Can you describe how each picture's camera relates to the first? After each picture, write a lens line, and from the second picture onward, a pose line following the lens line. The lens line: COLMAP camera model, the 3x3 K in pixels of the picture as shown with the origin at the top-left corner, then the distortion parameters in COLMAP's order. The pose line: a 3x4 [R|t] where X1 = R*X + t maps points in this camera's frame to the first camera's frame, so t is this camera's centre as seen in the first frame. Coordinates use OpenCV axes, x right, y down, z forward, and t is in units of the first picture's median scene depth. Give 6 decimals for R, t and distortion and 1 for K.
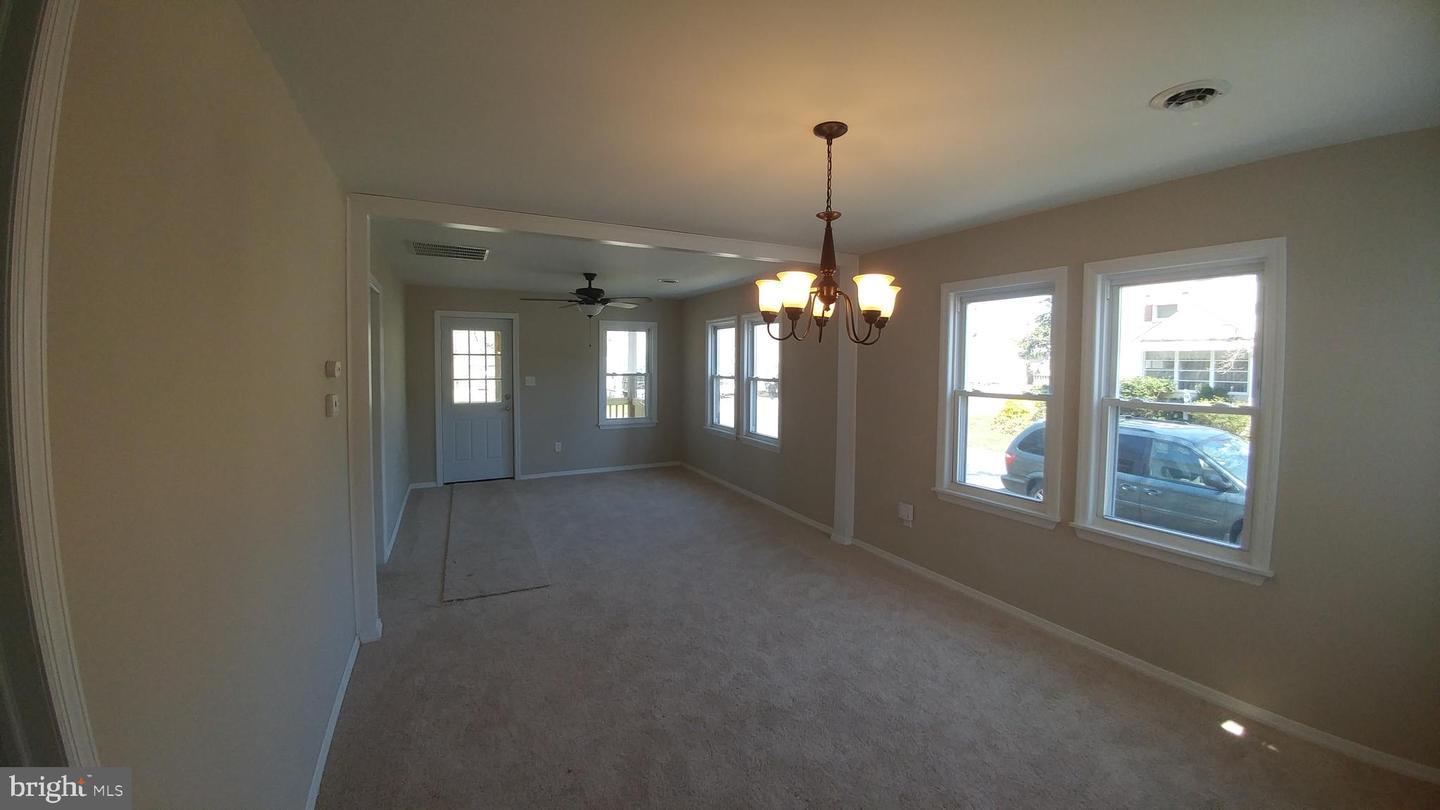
lens RADIAL K [[522.3, 0, 721.7], [0, 522.3, 389.7], [0, 0, 1]] dist [-0.028819, -0.010403]
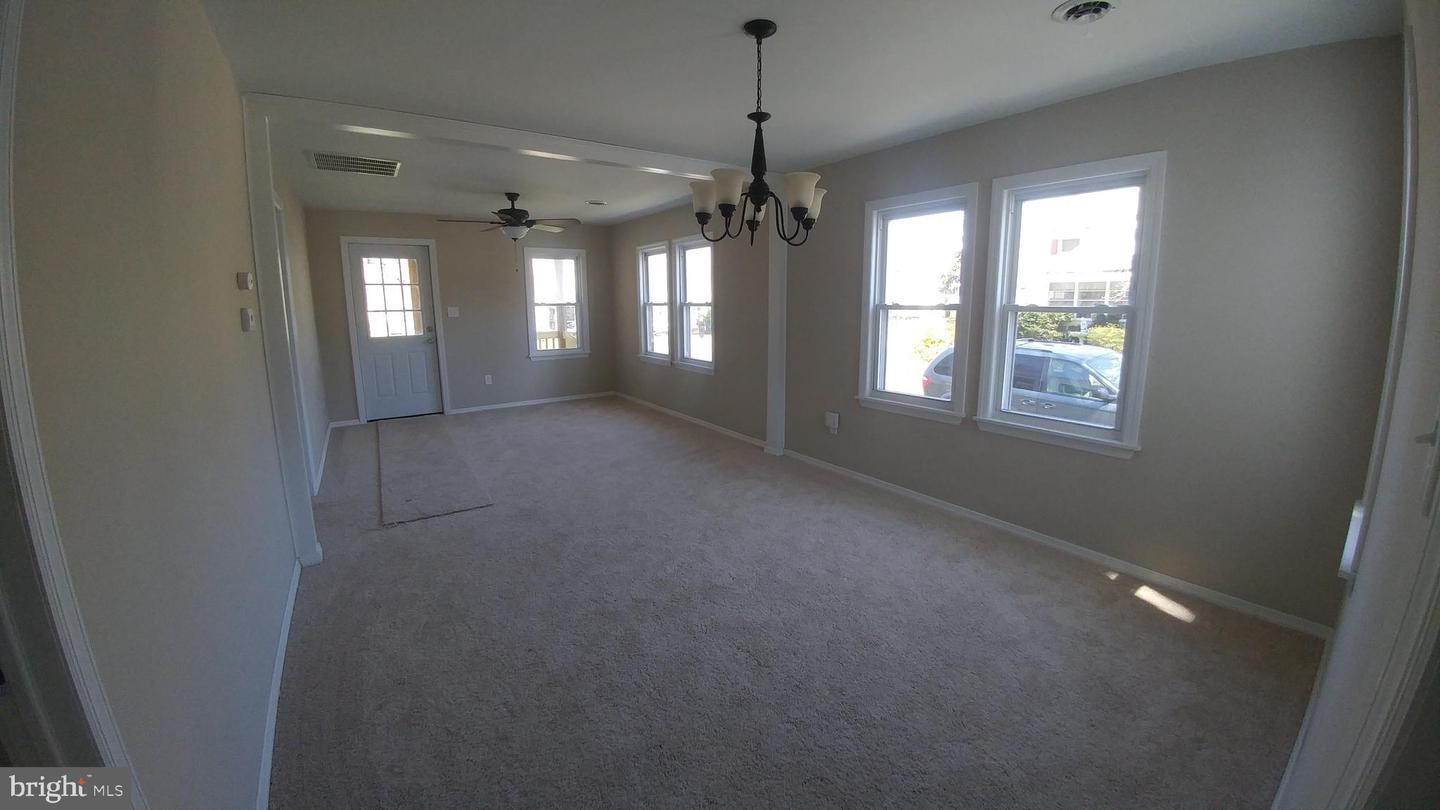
lens RADIAL K [[522.3, 0, 721.7], [0, 522.3, 389.7], [0, 0, 1]] dist [-0.028819, -0.010403]
pose [[0.991235, -0.034636, 0.127492, -0.009000], [0.019555, 0.992858, 0.117690, 0.043177], [-0.130658, -0.114165, 0.984832, -0.032743]]
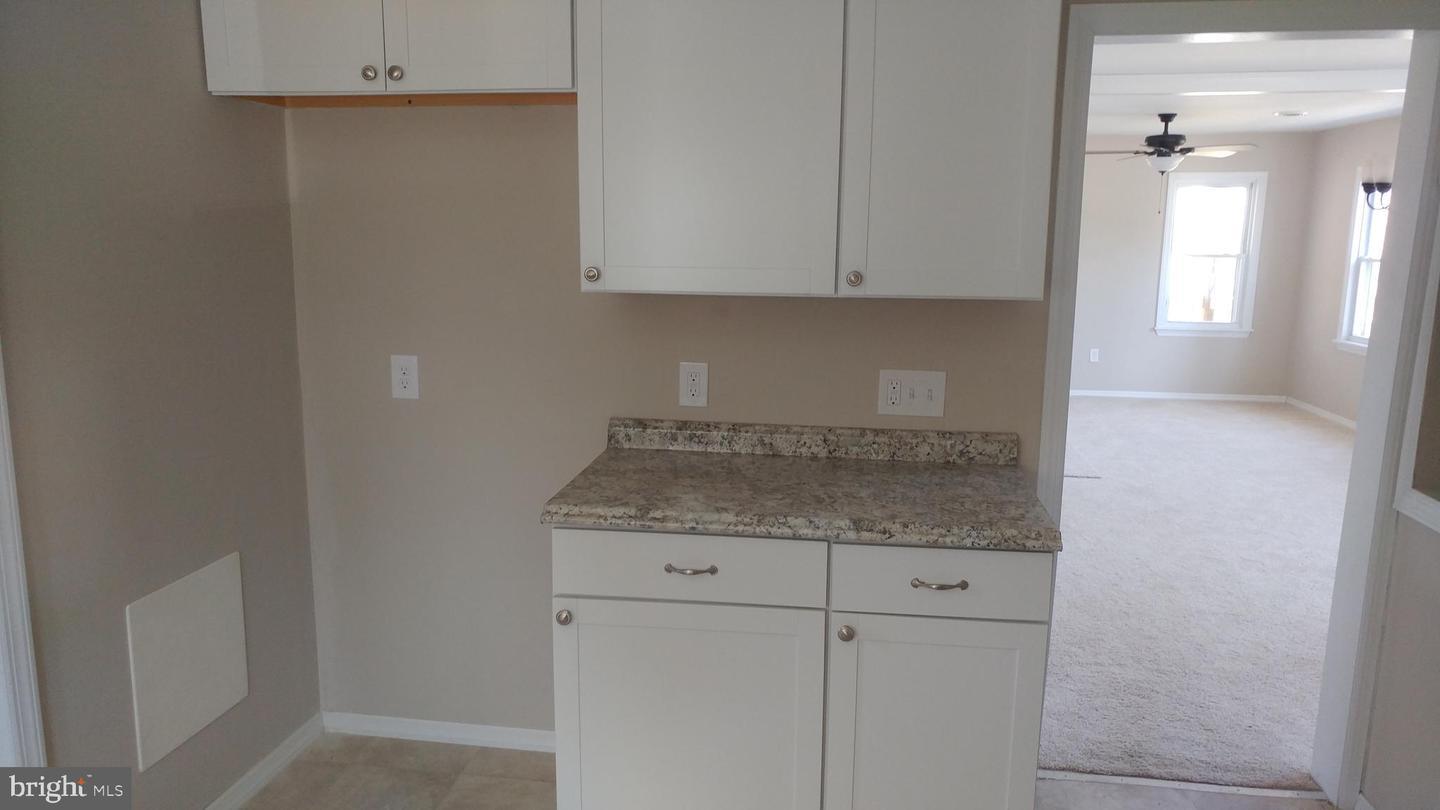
lens RADIAL K [[1029.1, 0, 720.0], [0, 1029.1, 405.0], [0, 0, 1]] dist [-0.061594, 0.115760]
pose [[0.817333, 0.098380, -0.567704, 0.134724], [-0.036907, 0.992231, 0.118812, 0.057839], [0.574982, -0.076156, 0.814614, -0.853150]]
